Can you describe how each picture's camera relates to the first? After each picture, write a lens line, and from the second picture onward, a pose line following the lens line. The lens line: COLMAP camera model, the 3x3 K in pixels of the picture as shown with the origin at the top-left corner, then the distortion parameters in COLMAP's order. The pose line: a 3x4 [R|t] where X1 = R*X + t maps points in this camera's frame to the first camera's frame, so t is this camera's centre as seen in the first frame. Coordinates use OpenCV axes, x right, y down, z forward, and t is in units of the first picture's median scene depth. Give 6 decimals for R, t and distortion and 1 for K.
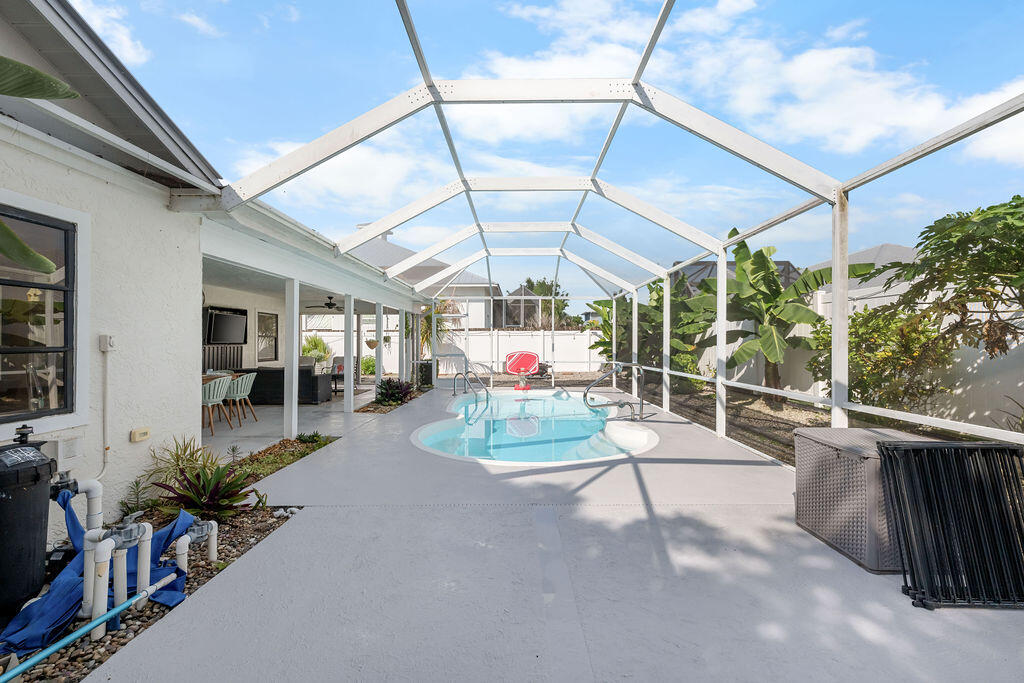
lens RADIAL K [[434.6, 0, 510.6], [0, 434.6, 339.1], [0, 0, 1]] dist [-0.001041, -0.000092]
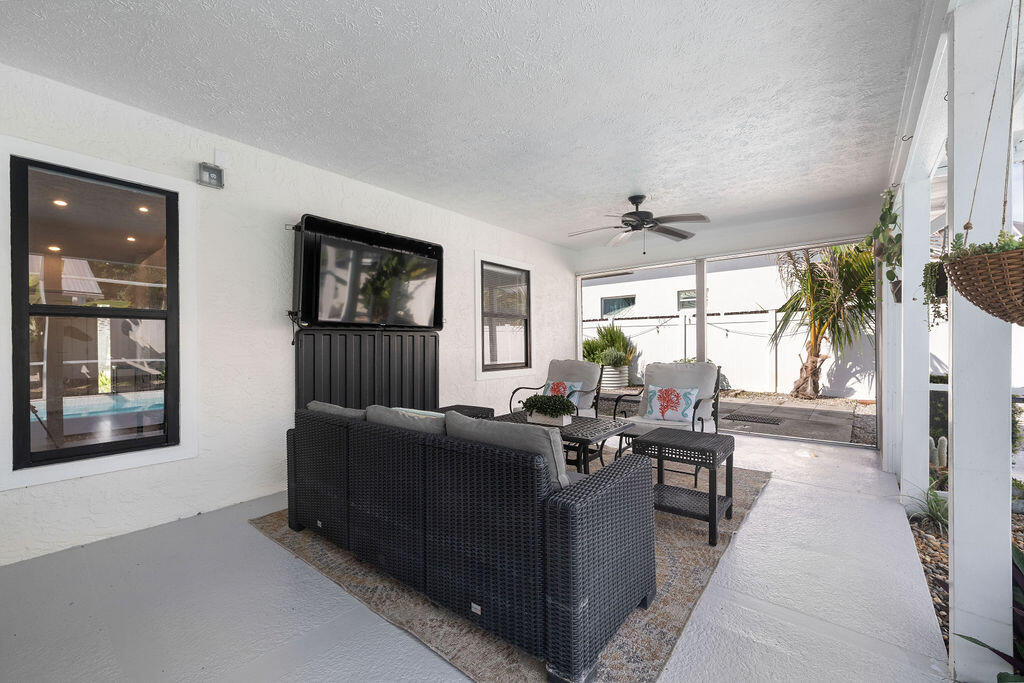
lens RADIAL K [[410.2, 0, 511.8], [0, 410.2, 349.8], [0, 0, 1]] dist [0.000510, 0.000032]
pose [[0.778805, 0.008327, -0.627211, -0.297345], [0.008838, 0.999667, 0.024245, 0.020393], [0.627204, -0.024425, 0.778472, 0.703148]]
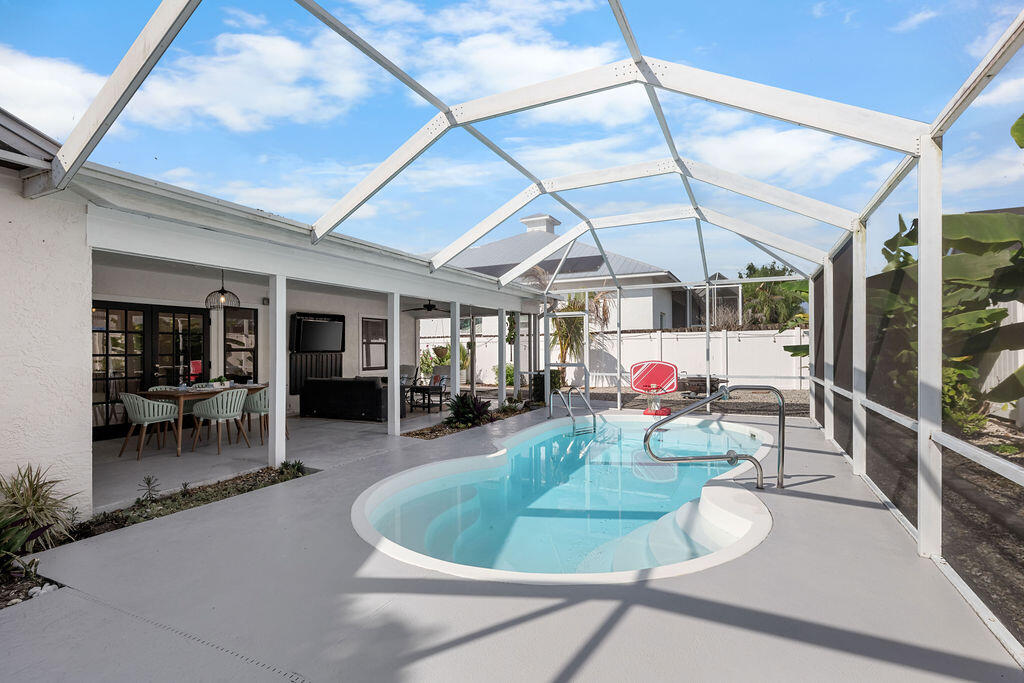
lens RADIAL K [[488.9, 0, 512.1], [0, 488.9, 346.7], [0, 0, 1]] dist [-0.000853, -0.000677]
pose [[0.904206, -0.007823, -0.427025, 0.164780], [0.010456, 0.999938, 0.003822, -0.000061], [0.426968, -0.007921, 0.904232, 0.188131]]
